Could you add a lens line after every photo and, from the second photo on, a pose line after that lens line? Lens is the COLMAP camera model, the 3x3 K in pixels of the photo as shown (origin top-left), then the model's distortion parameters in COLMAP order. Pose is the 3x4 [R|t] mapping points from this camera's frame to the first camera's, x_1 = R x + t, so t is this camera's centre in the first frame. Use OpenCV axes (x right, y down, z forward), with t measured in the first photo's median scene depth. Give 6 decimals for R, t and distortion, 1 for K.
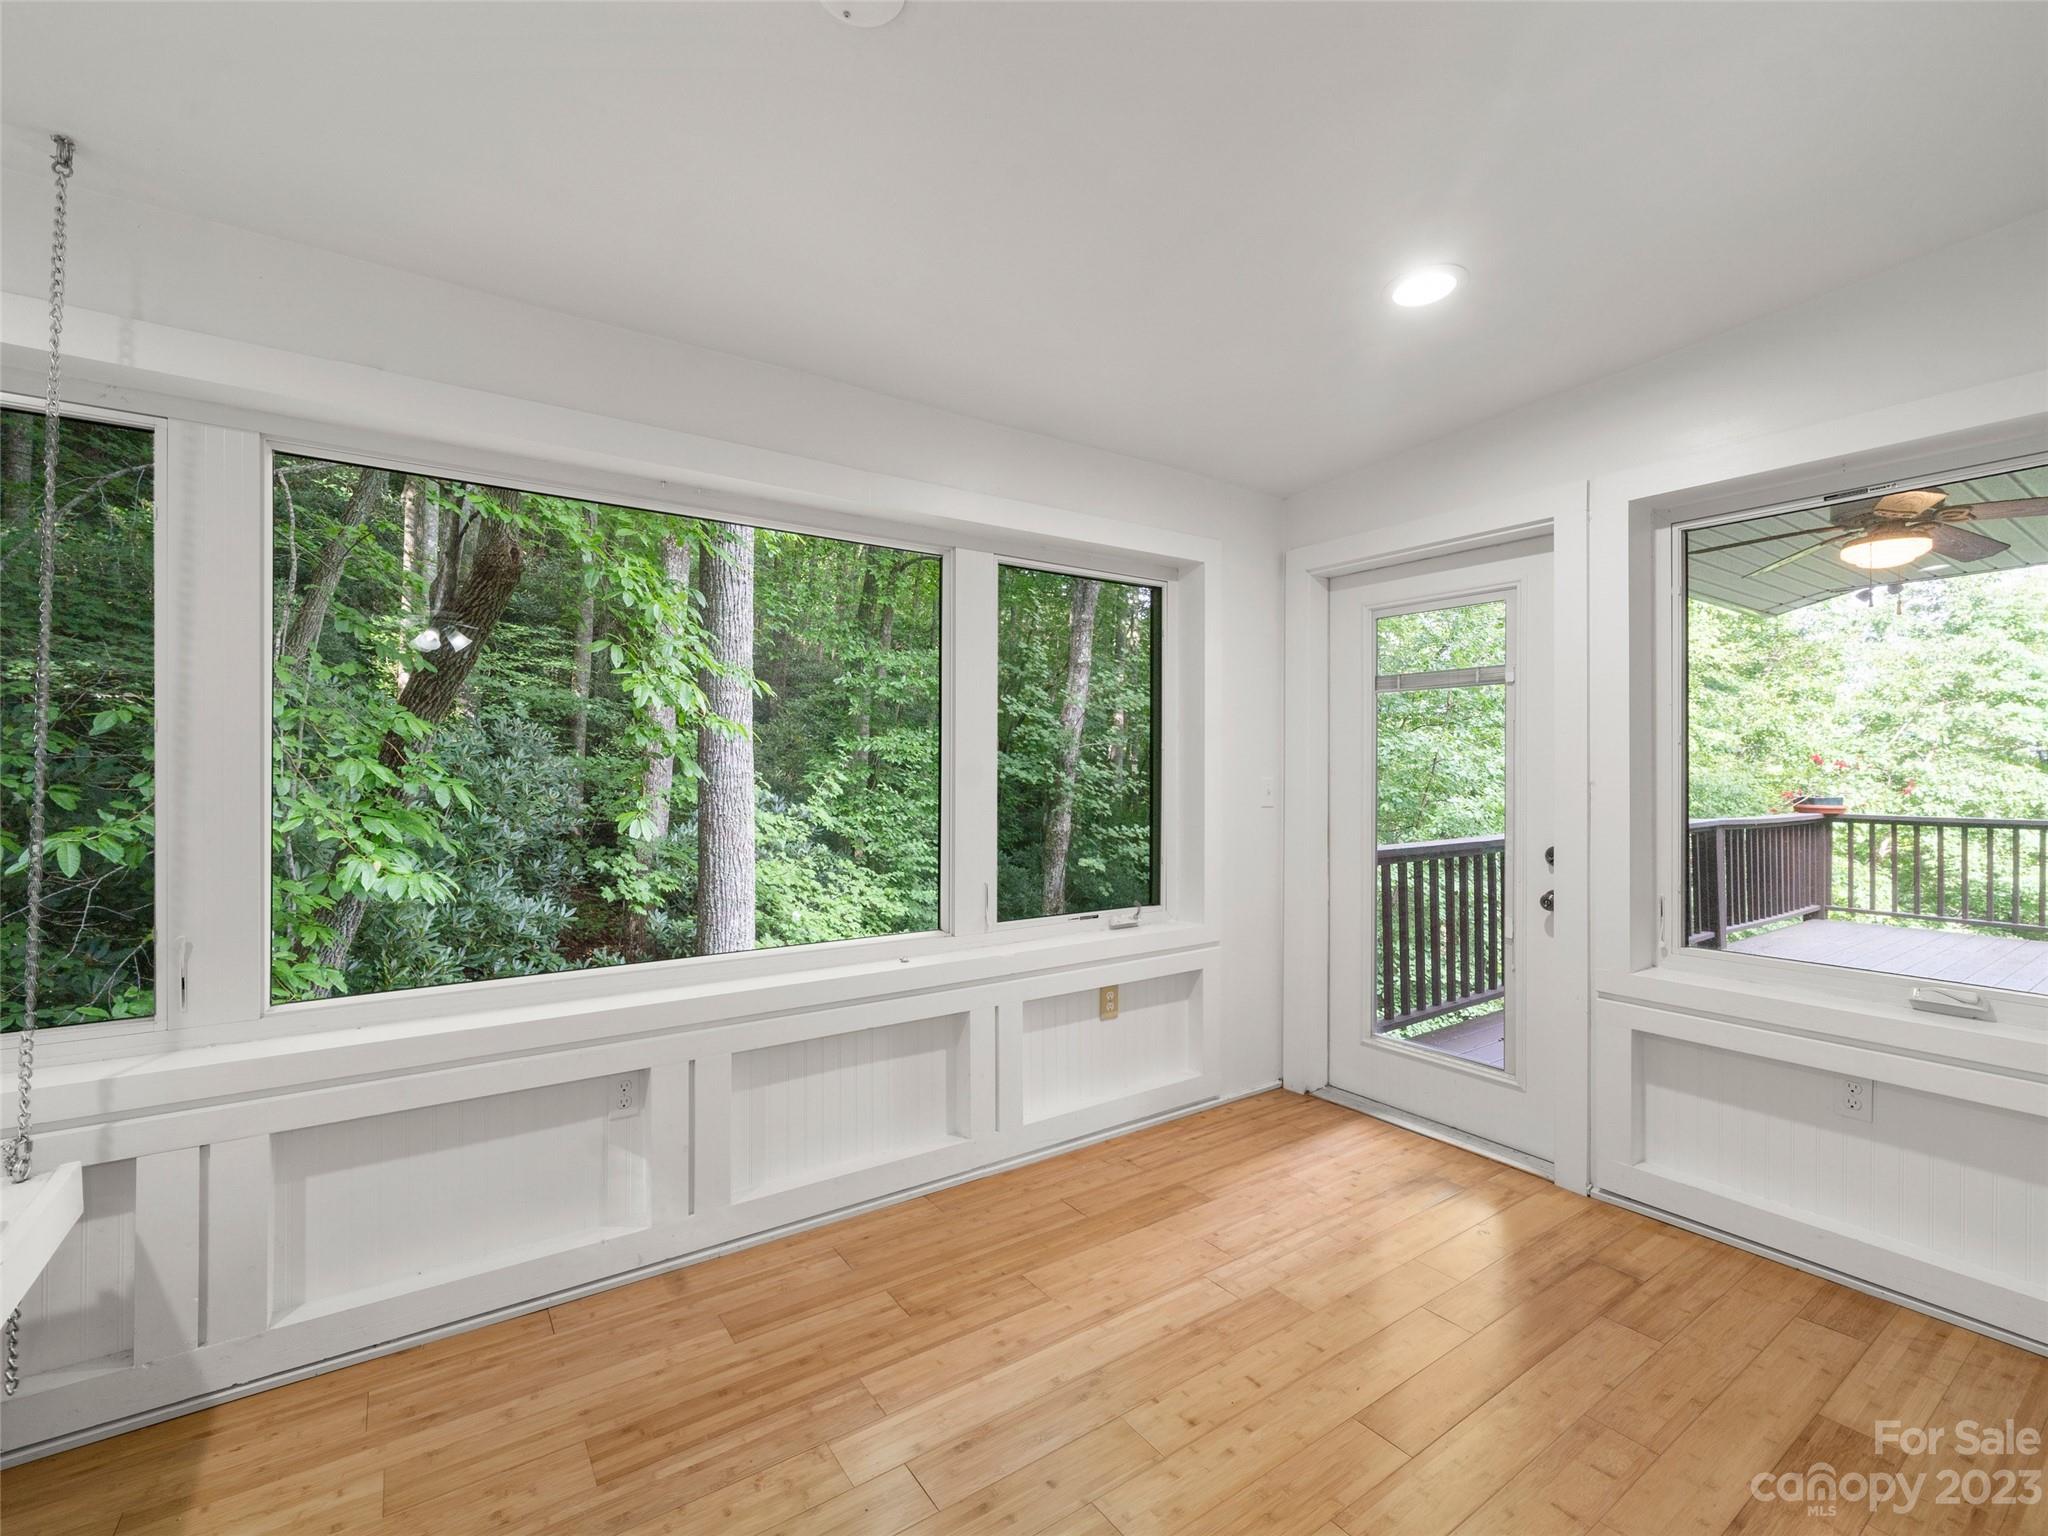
lens RADIAL K [[908.7, 0, 1022.5], [0, 908.7, 781.1], [0, 0, 1]] dist [-0.001500, -0.000221]
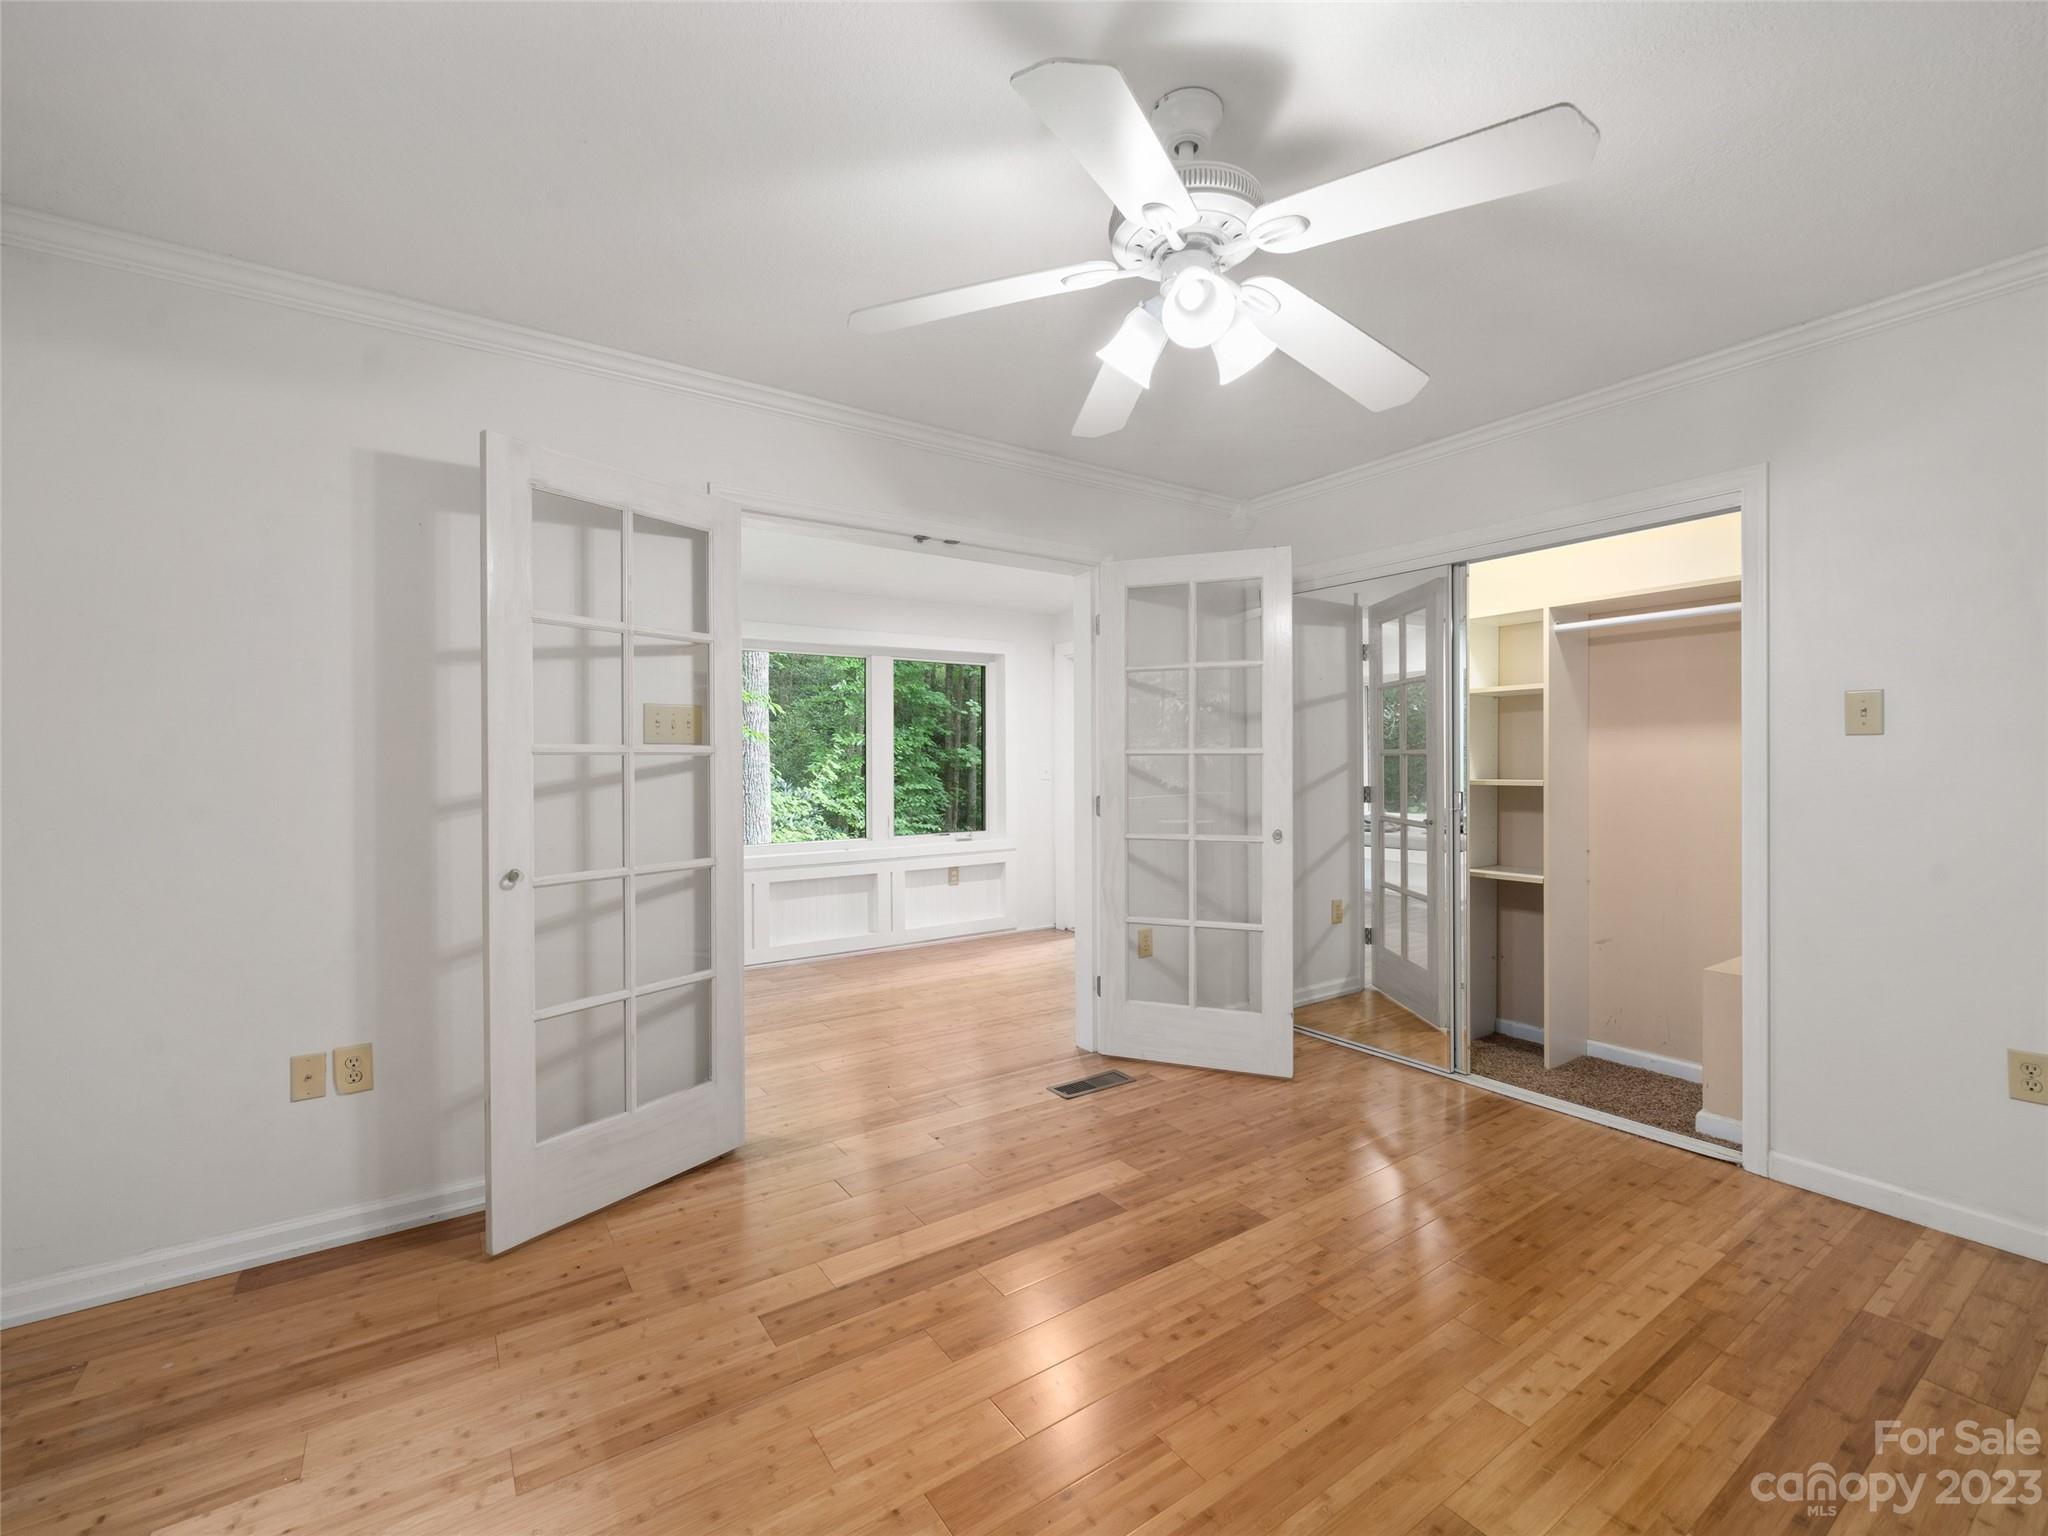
lens RADIAL K [[908.7, 0, 1035.6], [0, 908.7, 759.3], [0, 0, 1]] dist [-0.001500, -0.000221]
pose [[0.999931, -0.010045, 0.006093, 0.076661], [0.010111, 0.999888, -0.011038, 0.002523], [-0.005982, 0.011098, 0.999921, -0.292083]]
